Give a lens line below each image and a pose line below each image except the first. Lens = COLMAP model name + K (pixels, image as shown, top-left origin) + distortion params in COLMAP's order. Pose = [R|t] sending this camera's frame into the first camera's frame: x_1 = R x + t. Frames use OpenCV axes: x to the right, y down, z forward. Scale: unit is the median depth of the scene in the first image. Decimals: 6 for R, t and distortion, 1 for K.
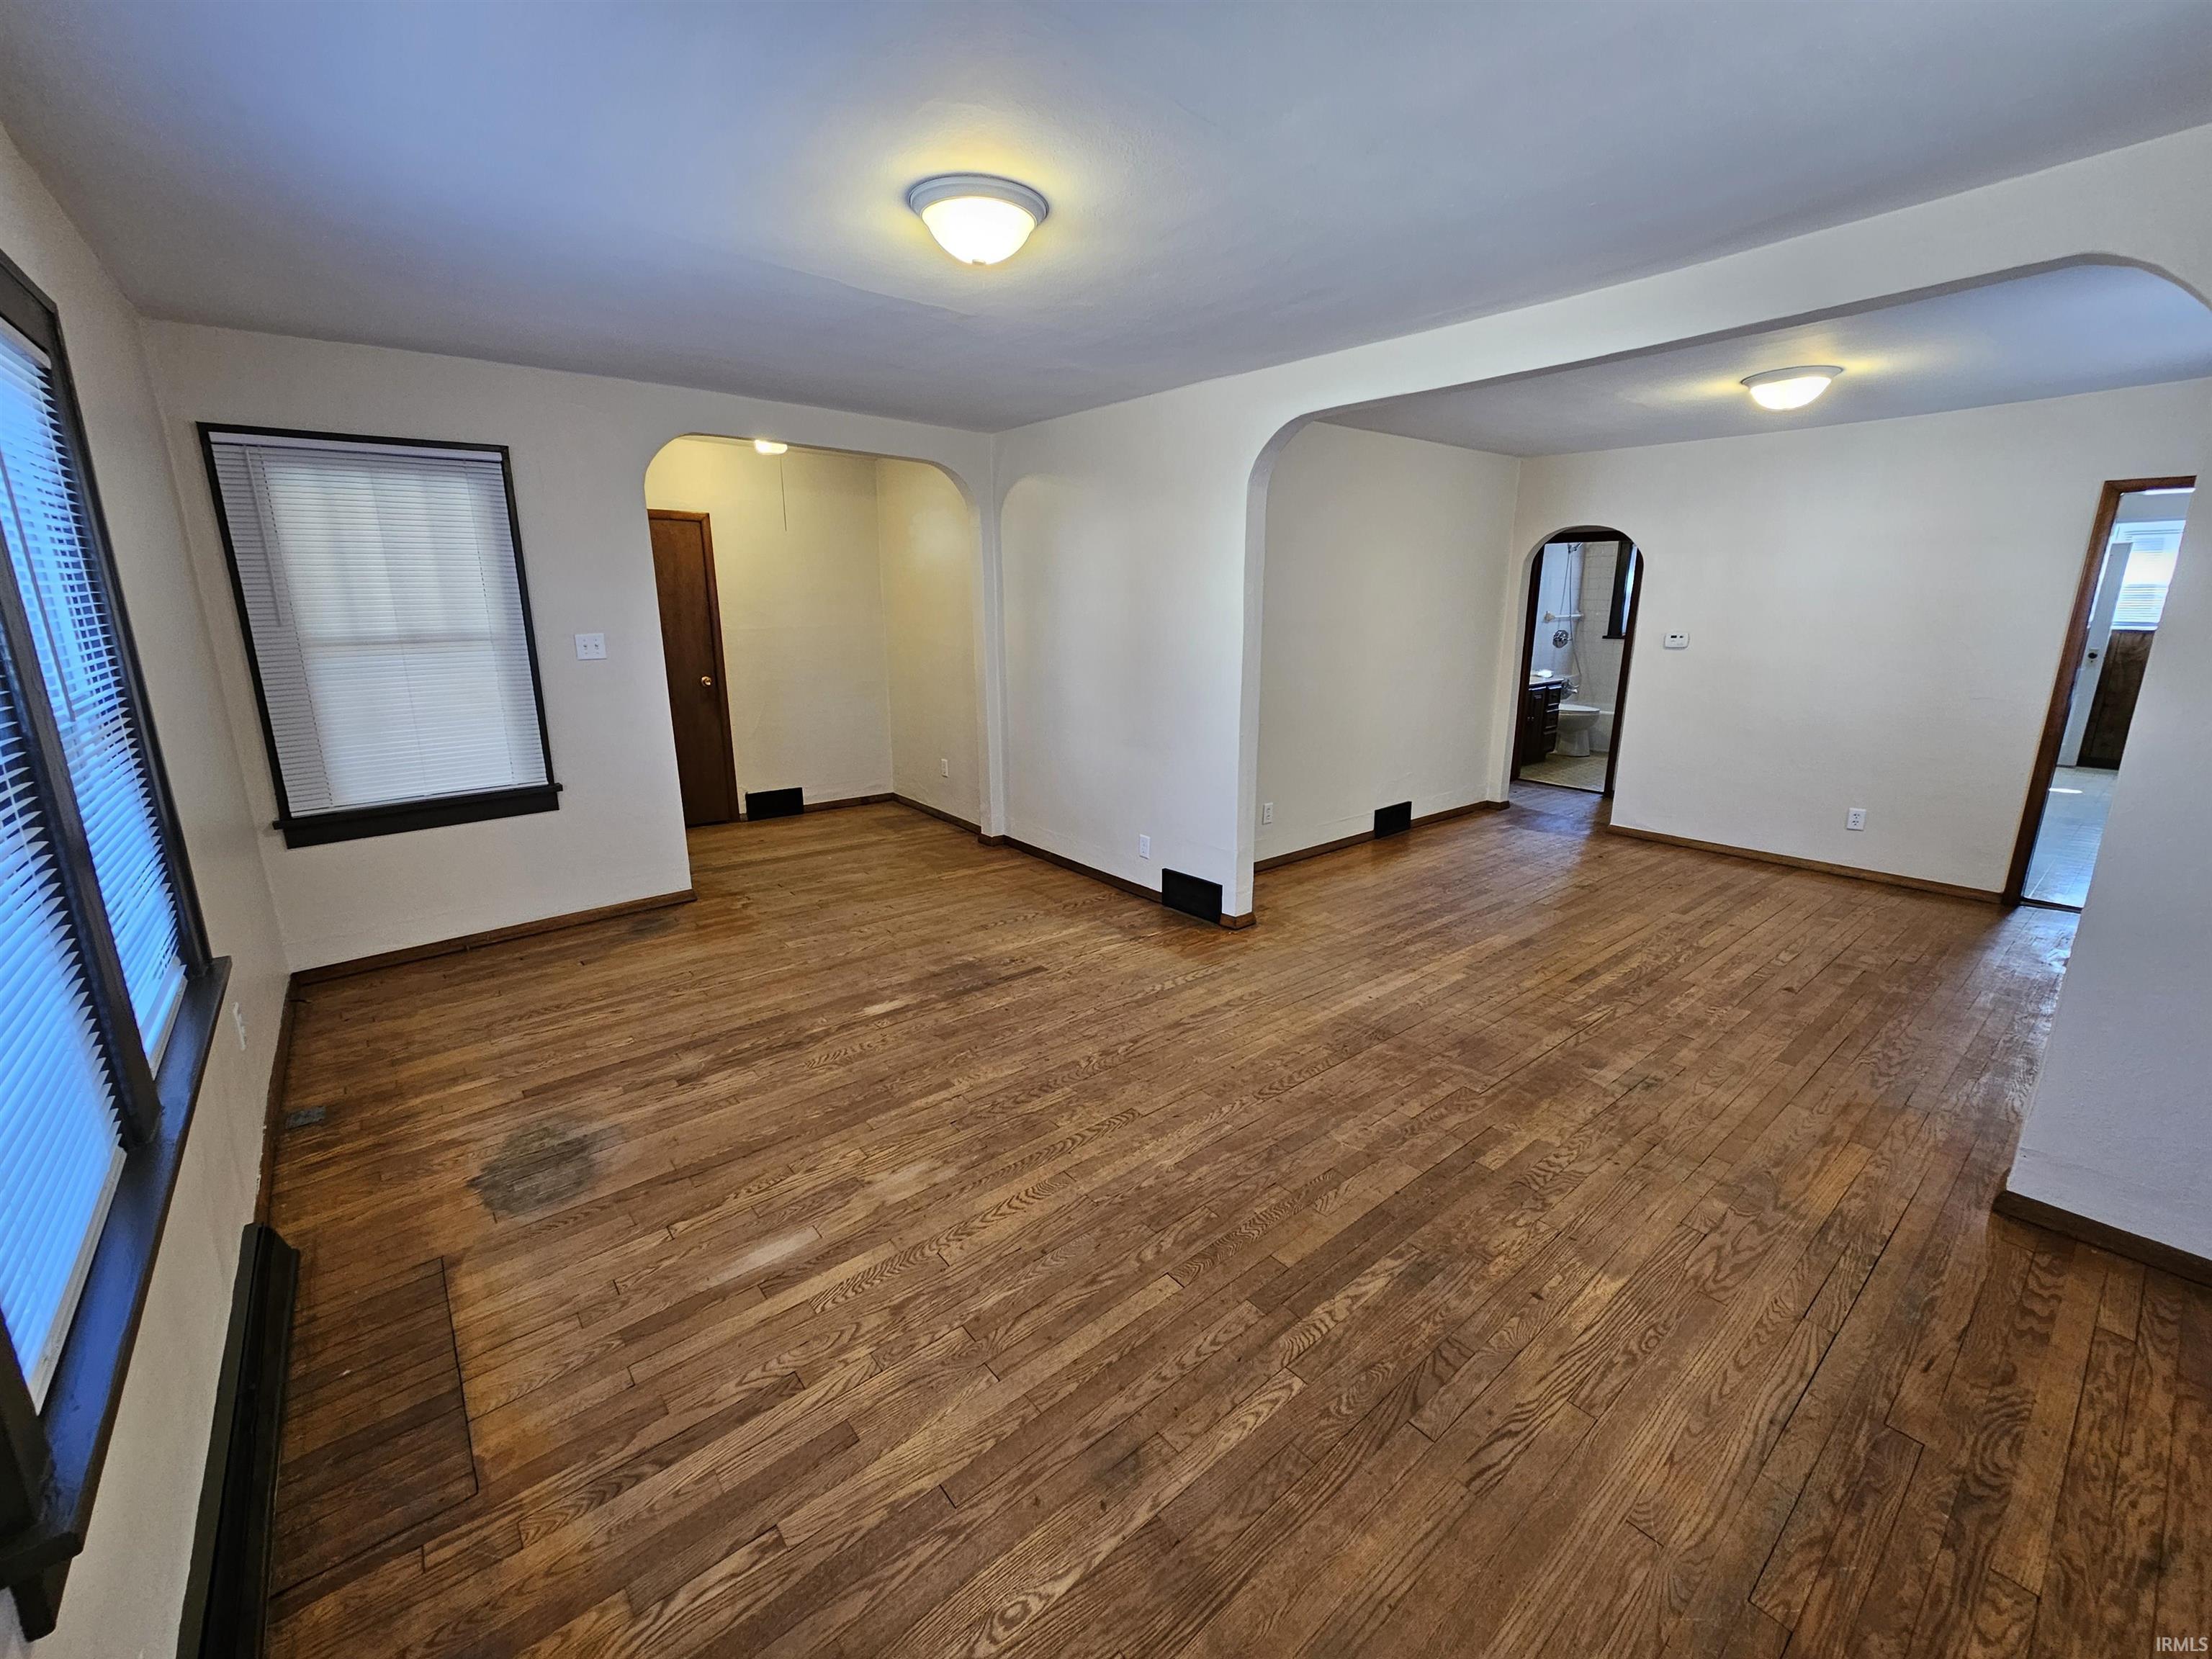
lens RADIAL K [[904.0, 0, 1103.9], [0, 904.0, 811.2], [0, 0, 1]] dist [0.001247, -0.000397]
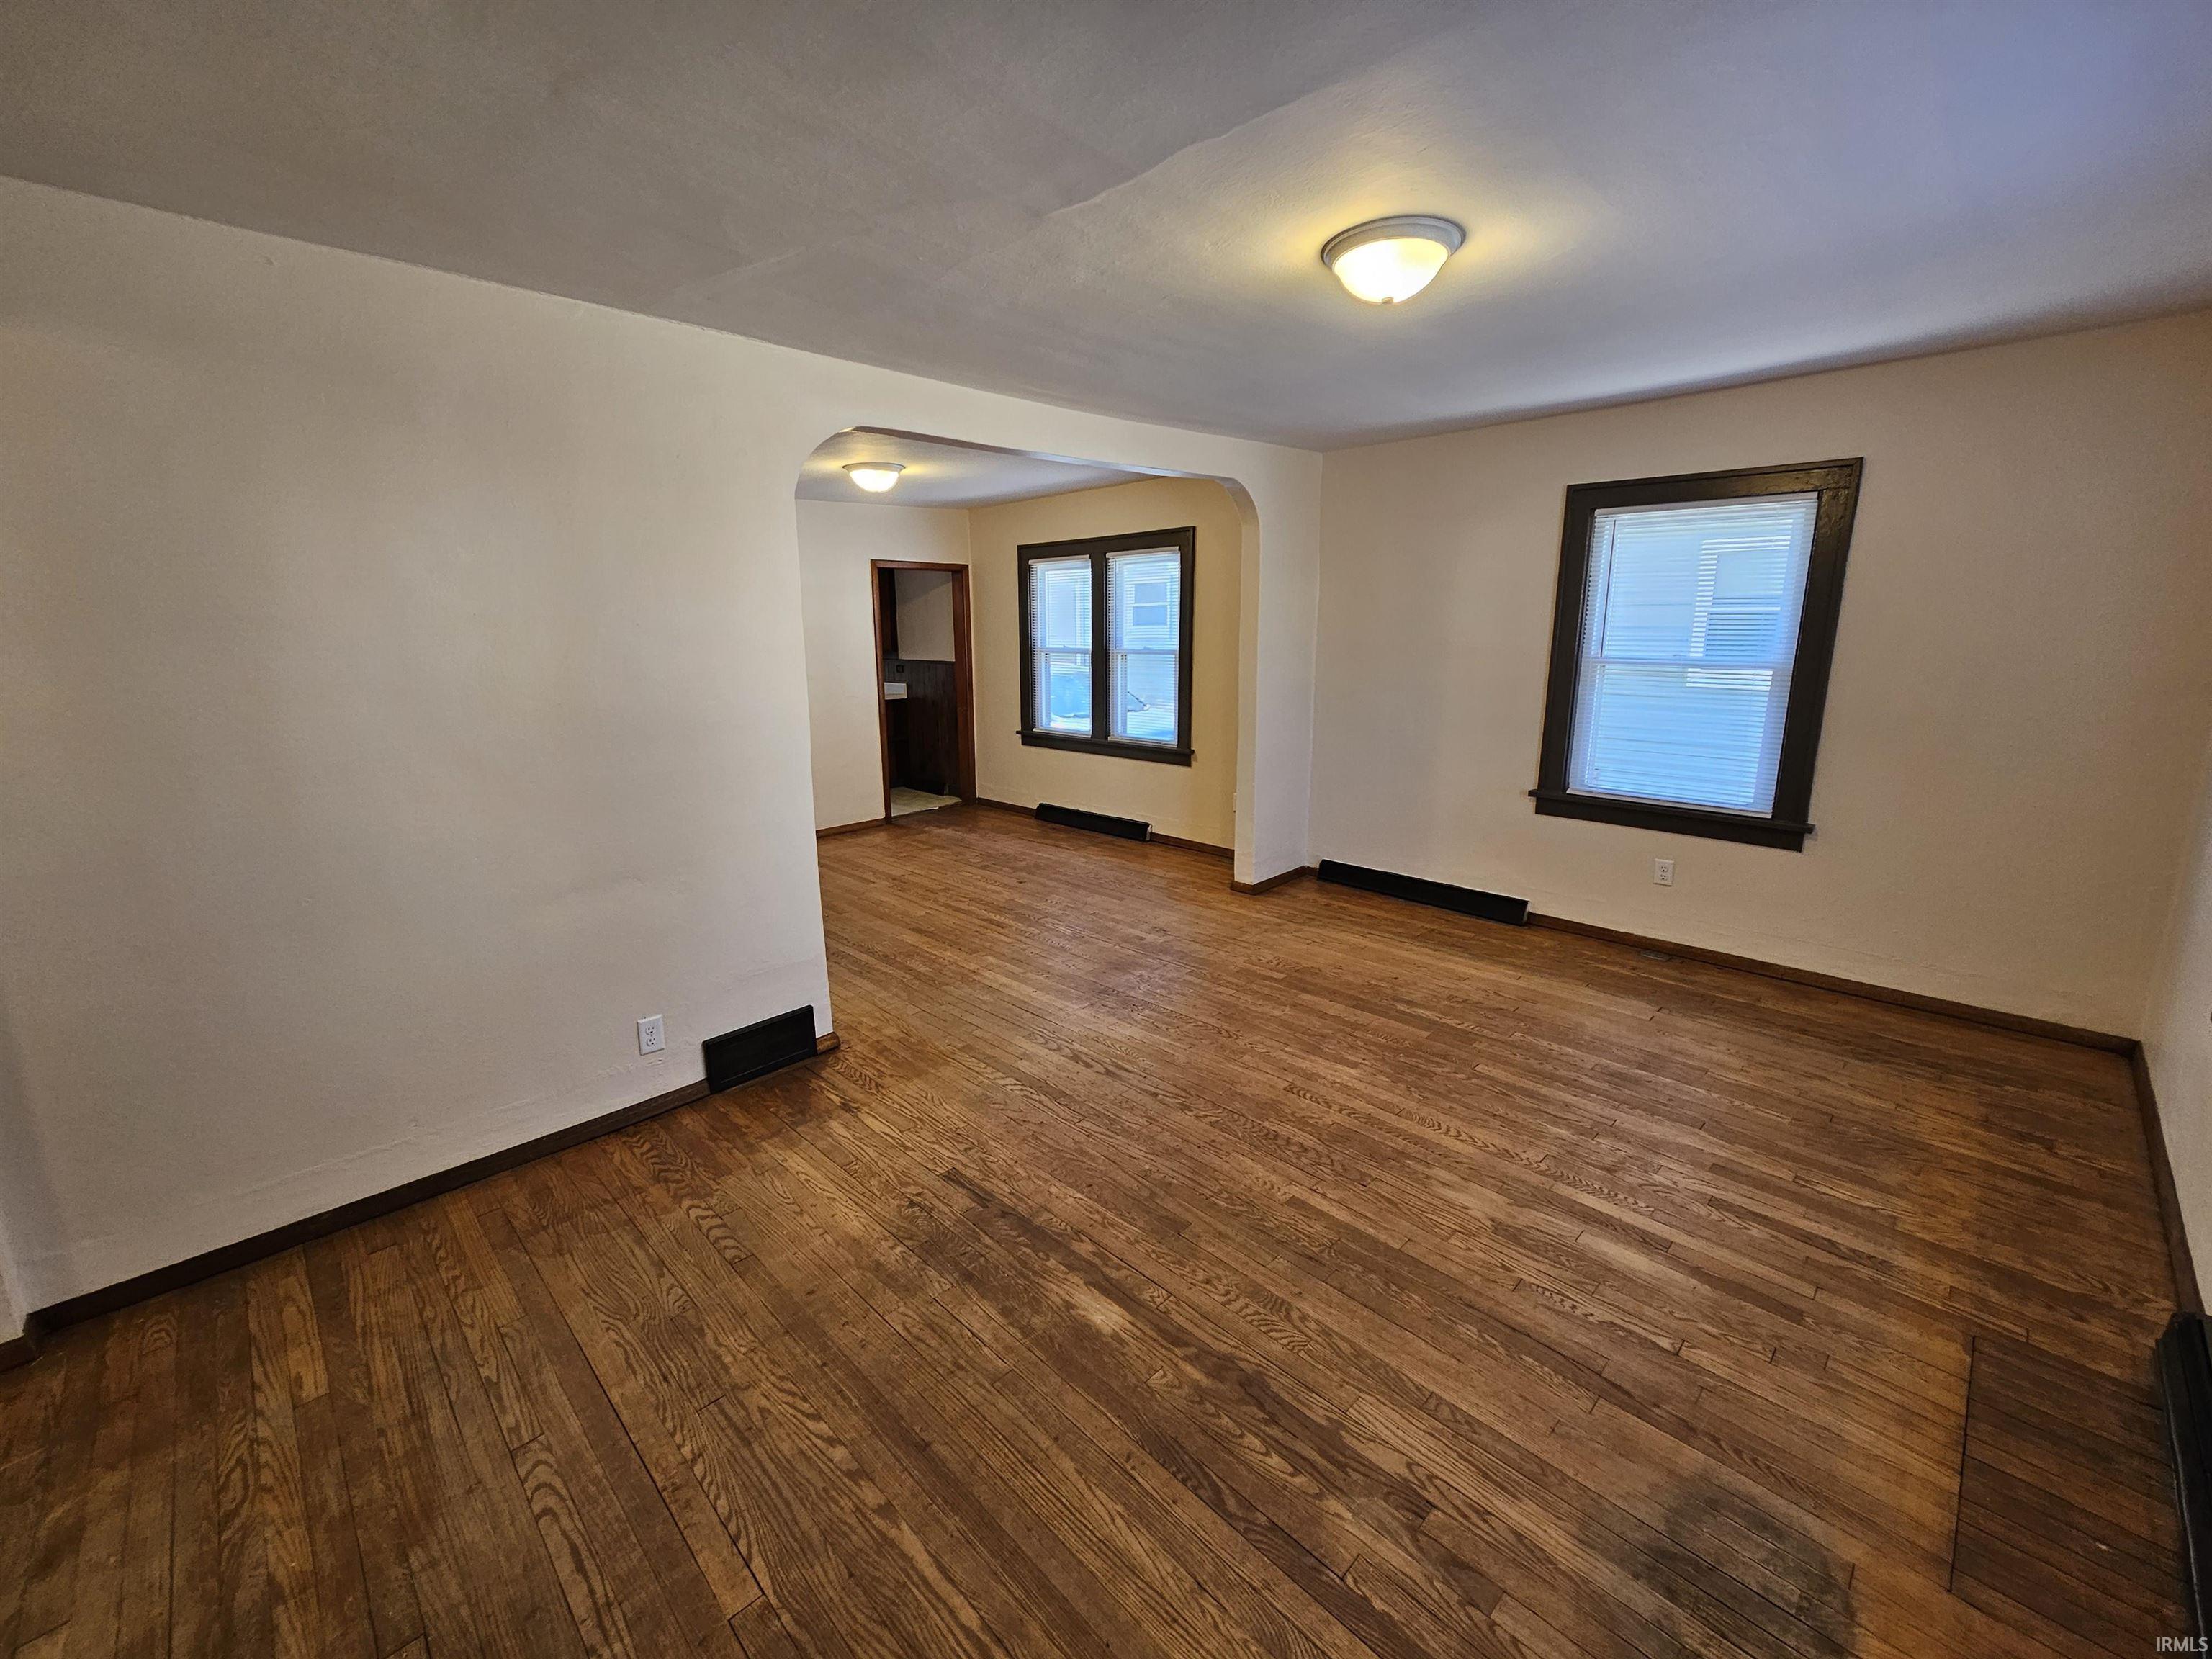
lens RADIAL K [[904.0, 0, 1103.9], [0, 904.0, 811.2], [0, 0, 1]] dist [0.001247, -0.000397]
pose [[-0.090668, -0.201880, 0.975205, -0.995602], [0.242829, 0.945200, 0.218245, -0.296704], [-0.965823, 0.256596, -0.036677, 1.215631]]
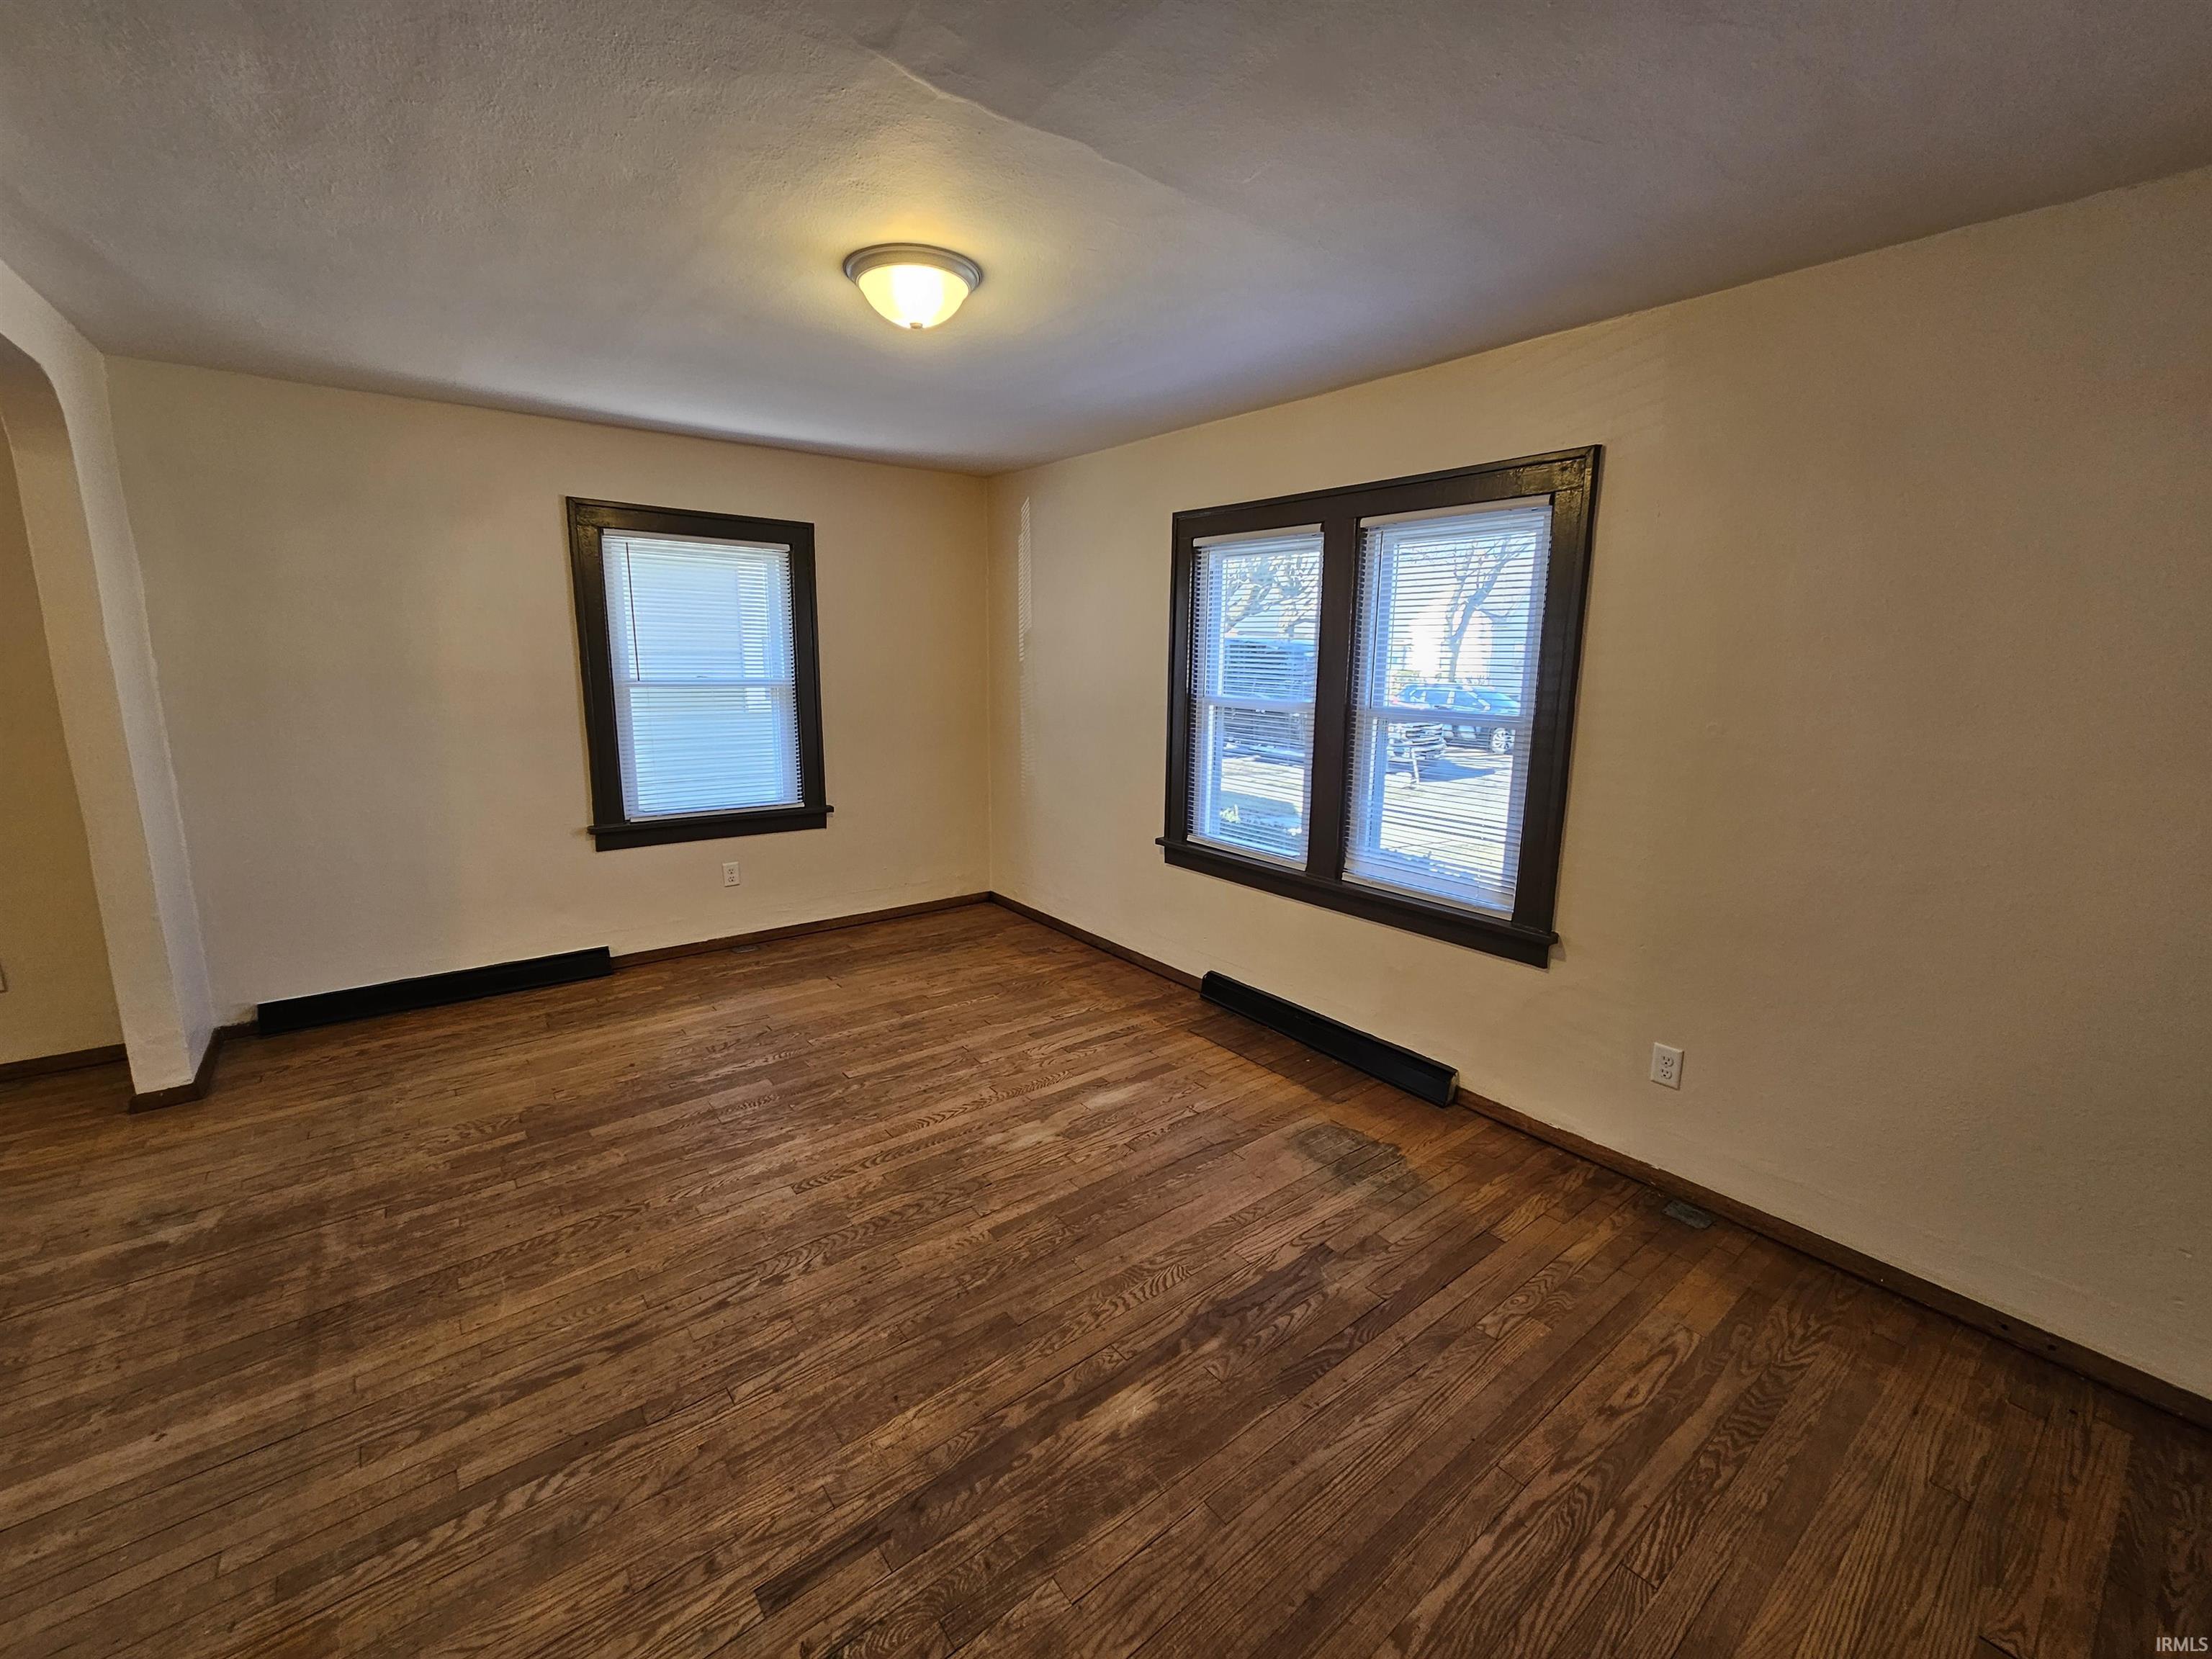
lens RADIAL K [[904.0, 0, 1103.9], [0, 904.0, 811.2], [0, 0, 1]] dist [0.001247, -0.000397]
pose [[-0.999653, -0.016398, 0.020612, -0.309393], [-0.006743, 0.915807, 0.401562, -0.422476], [-0.025462, 0.401284, -0.915600, 1.757003]]
